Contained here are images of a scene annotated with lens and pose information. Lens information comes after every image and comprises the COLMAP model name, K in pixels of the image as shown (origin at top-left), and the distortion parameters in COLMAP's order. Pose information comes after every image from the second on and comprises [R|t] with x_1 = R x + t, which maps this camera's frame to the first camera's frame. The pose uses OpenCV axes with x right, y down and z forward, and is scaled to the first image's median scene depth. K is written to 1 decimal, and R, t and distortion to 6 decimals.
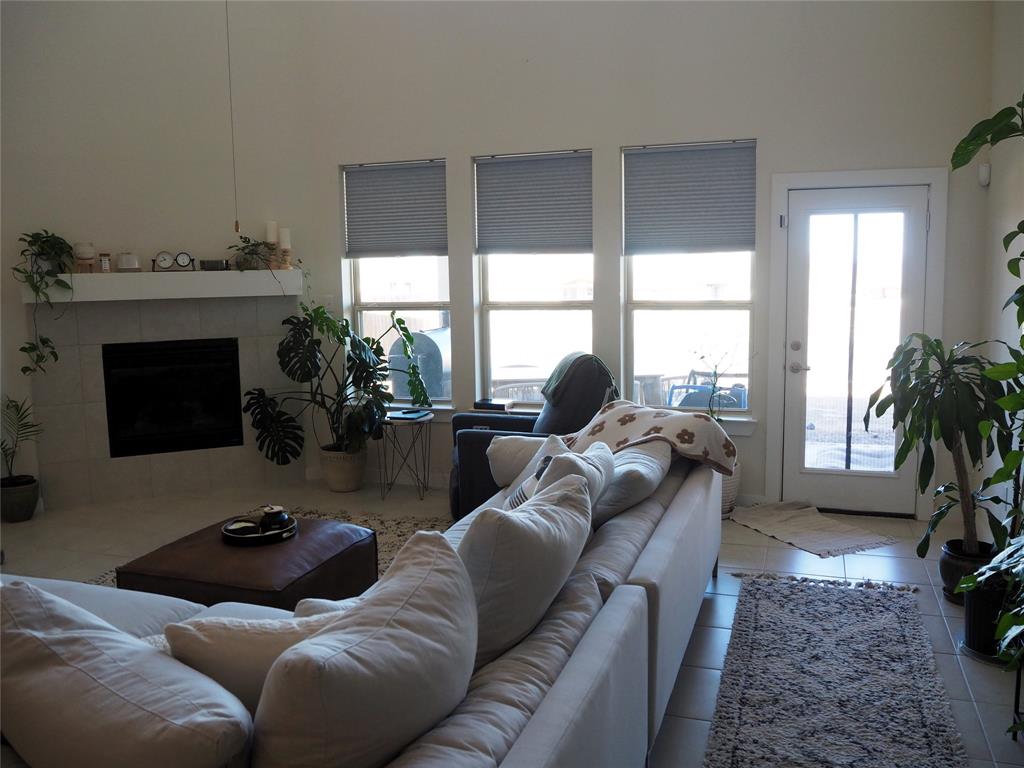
lens RADIAL K [[836.6, 0, 512.0], [0, 836.6, 384.0], [0, 0, 1]] dist [-0.068669, 0.018111]
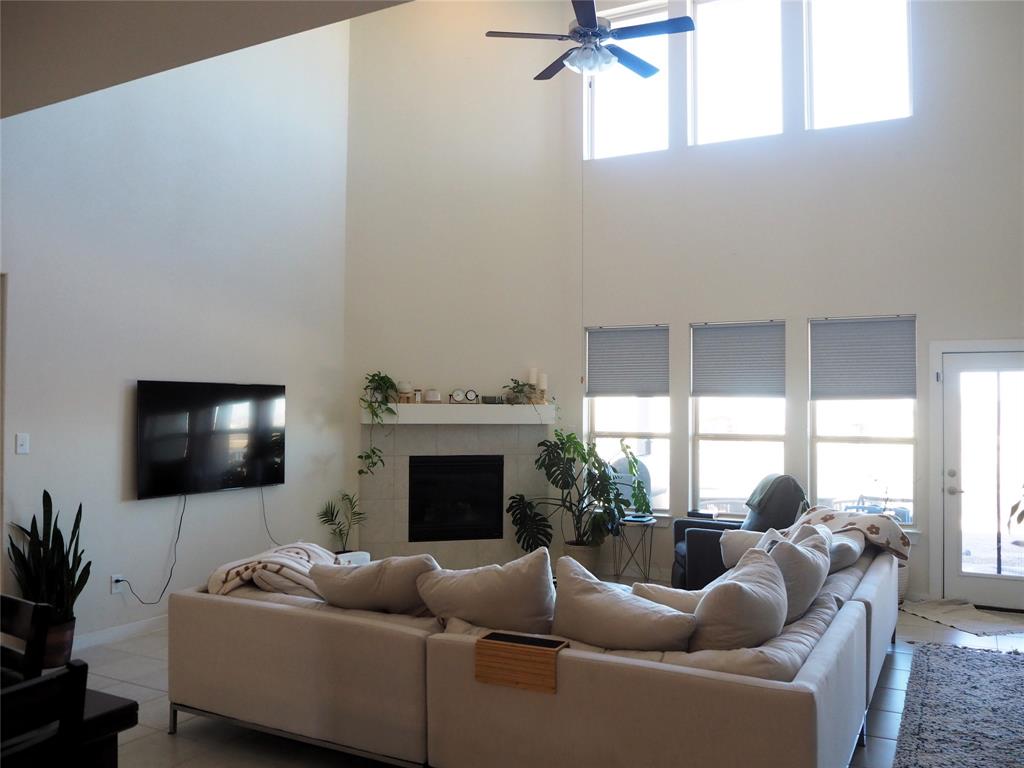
lens RADIAL K [[836.6, 0, 512.0], [0, 836.6, 384.0], [0, 0, 1]] dist [-0.068669, 0.018111]
pose [[0.987039, 0.018611, -0.159396, -0.120316], [-0.043654, 0.986936, -0.155083, 0.041690], [0.154427, 0.160031, 0.974958, -0.337602]]
